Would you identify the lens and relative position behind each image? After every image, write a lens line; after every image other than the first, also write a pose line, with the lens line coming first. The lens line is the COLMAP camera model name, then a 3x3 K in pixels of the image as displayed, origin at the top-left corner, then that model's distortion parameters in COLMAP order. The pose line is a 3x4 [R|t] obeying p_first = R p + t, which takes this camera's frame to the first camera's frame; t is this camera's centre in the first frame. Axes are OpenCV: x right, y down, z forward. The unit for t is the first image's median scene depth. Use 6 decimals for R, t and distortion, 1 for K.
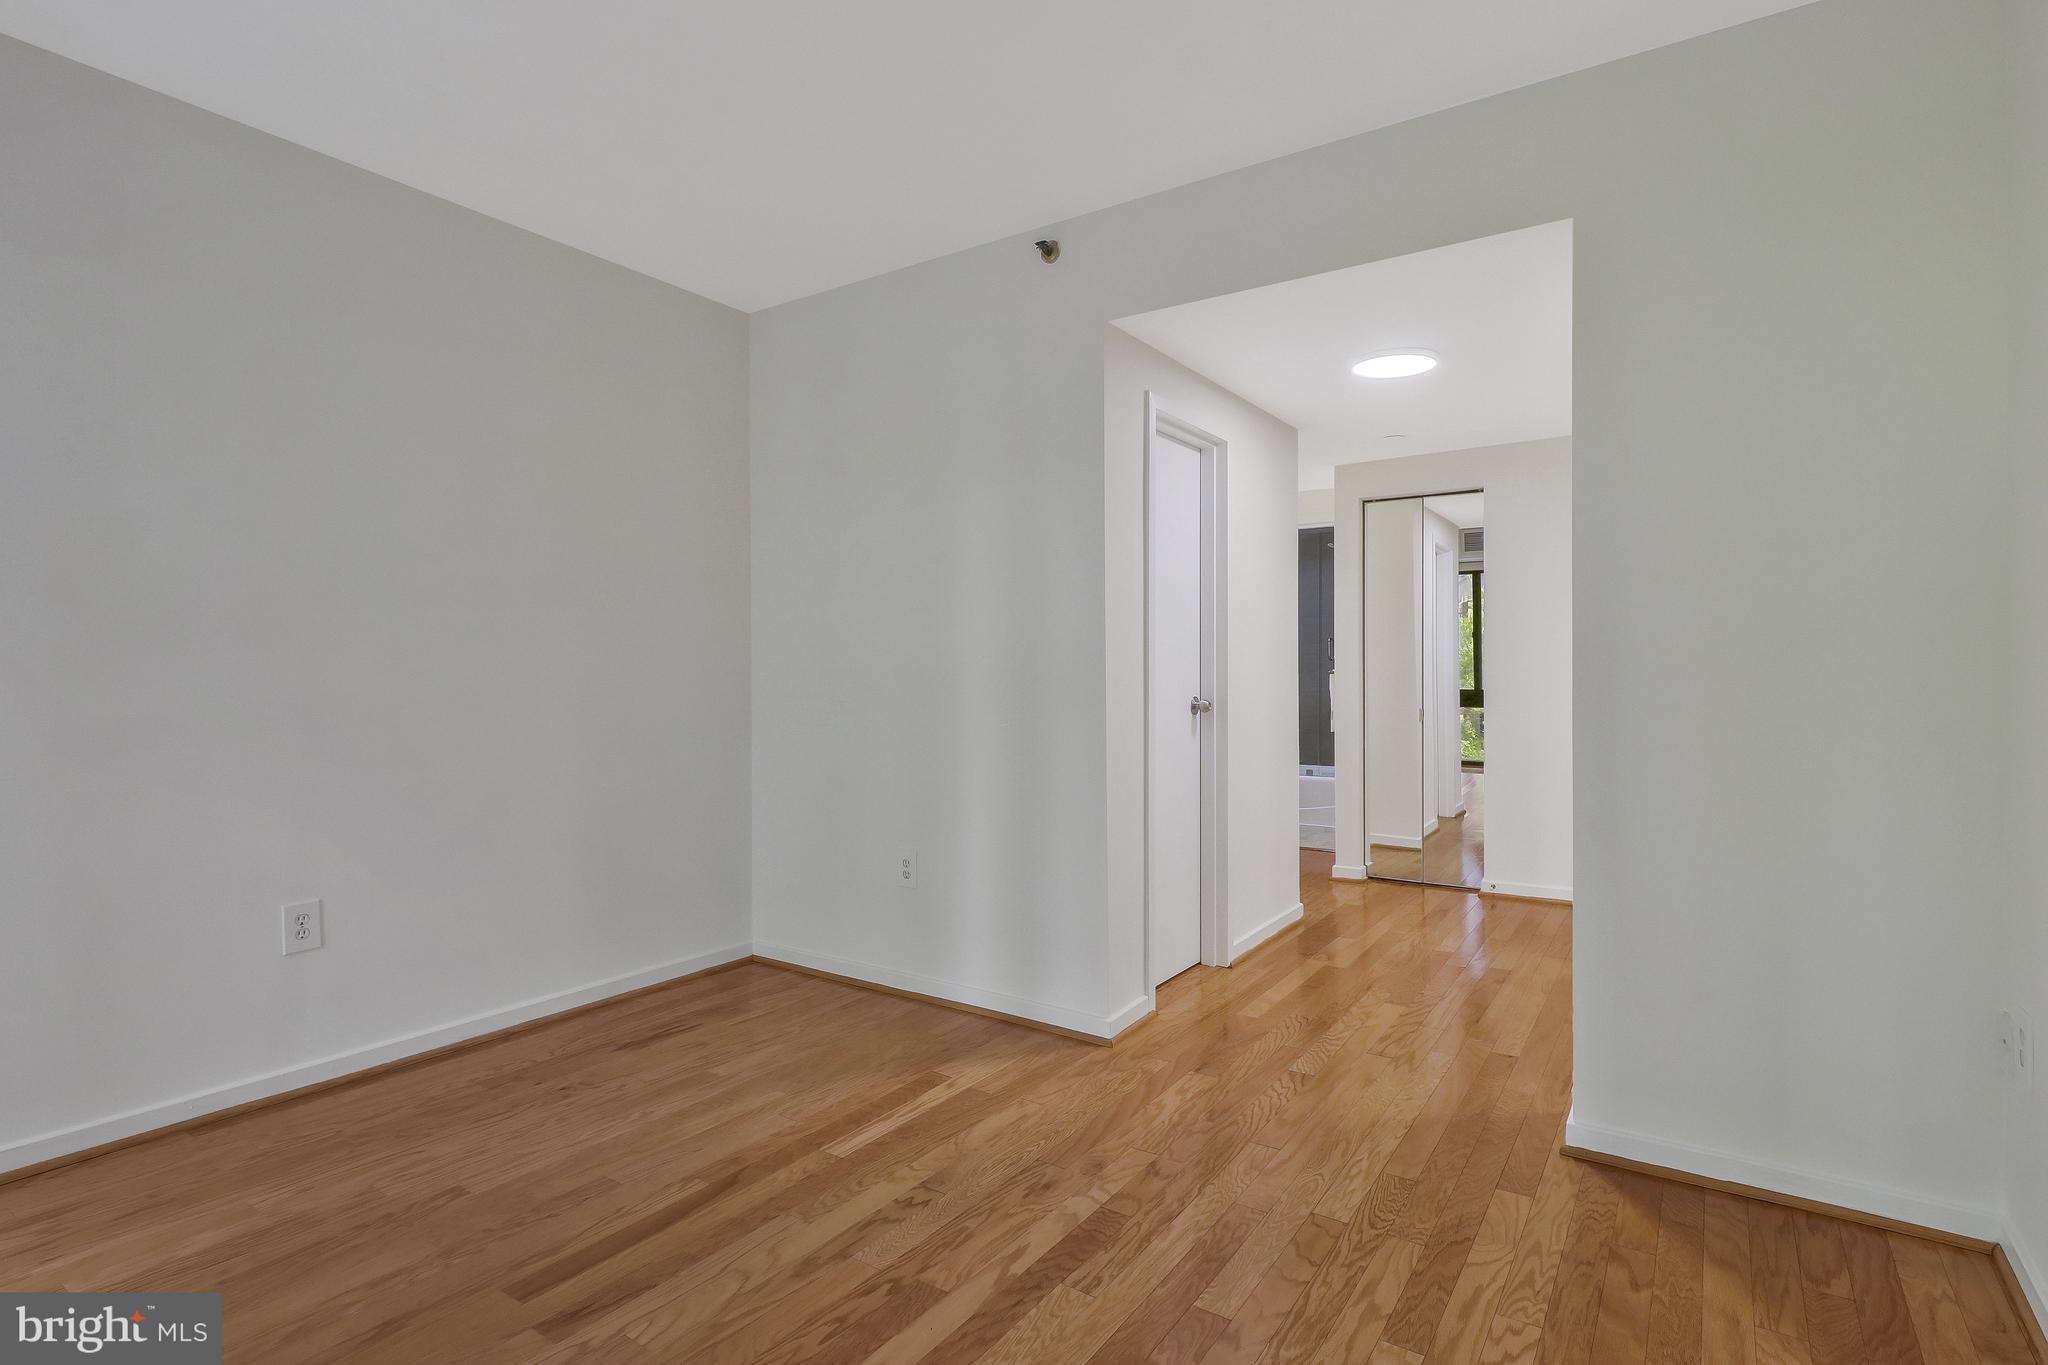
lens RADIAL K [[959.7, 0, 1020.6], [0, 959.7, 678.9], [0, 0, 1]] dist [0.007613, -0.000093]
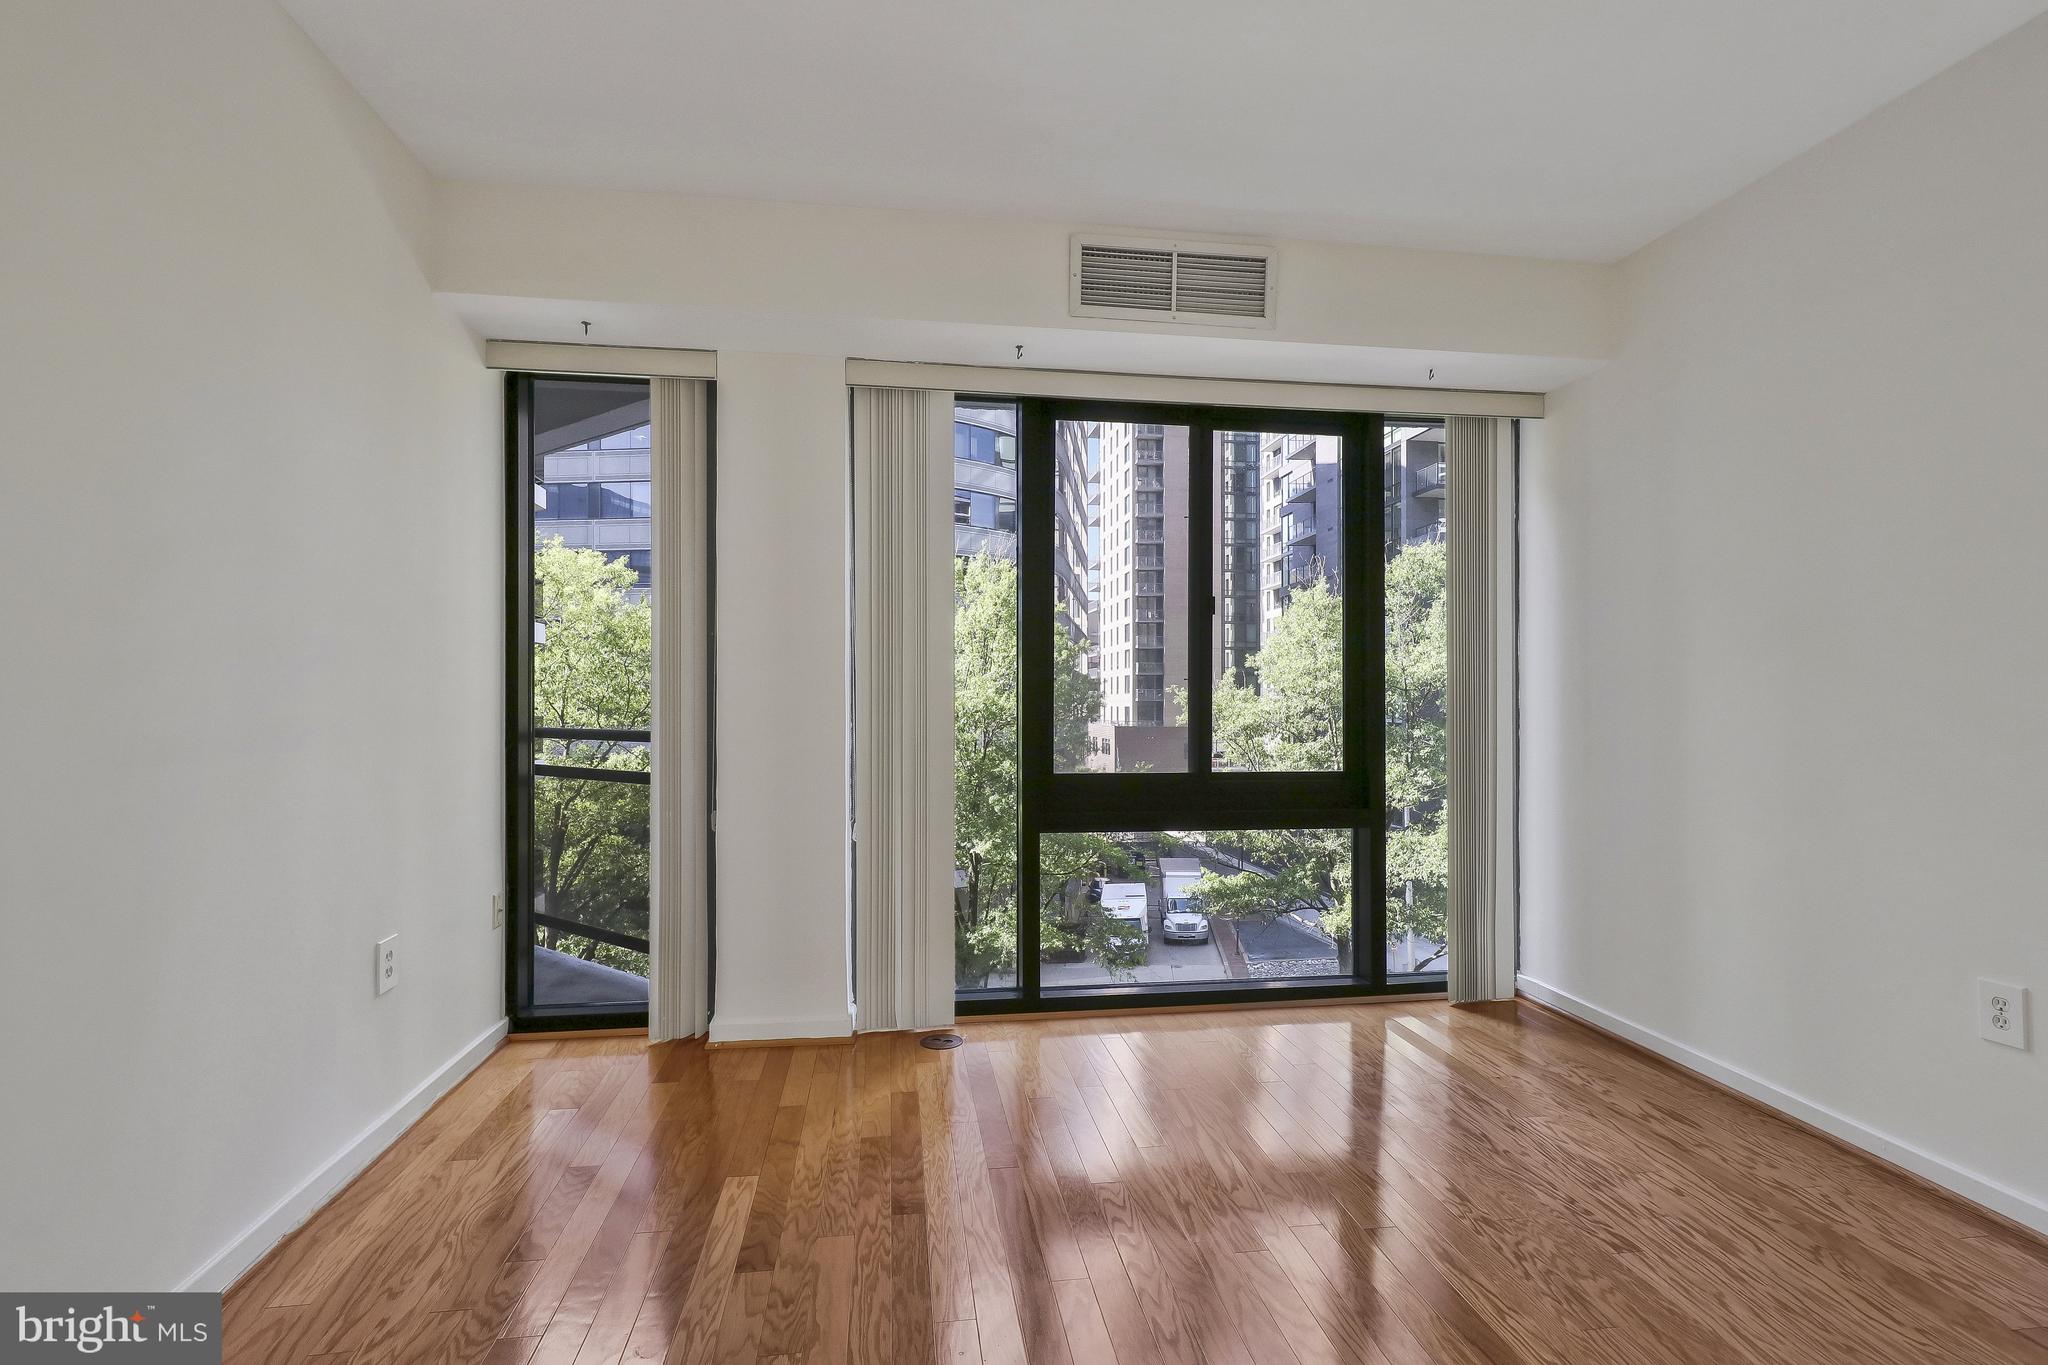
lens RADIAL K [[967.8, 0, 1014.6], [0, 967.8, 707.9], [0, 0, 1]] dist [0.001592, 0.000105]
pose [[-0.731617, 0.001041, -0.681715, 0.423486], [-0.003587, 0.999979, 0.005377, 0.003865], [0.681706, 0.006379, -0.731598, 1.099681]]
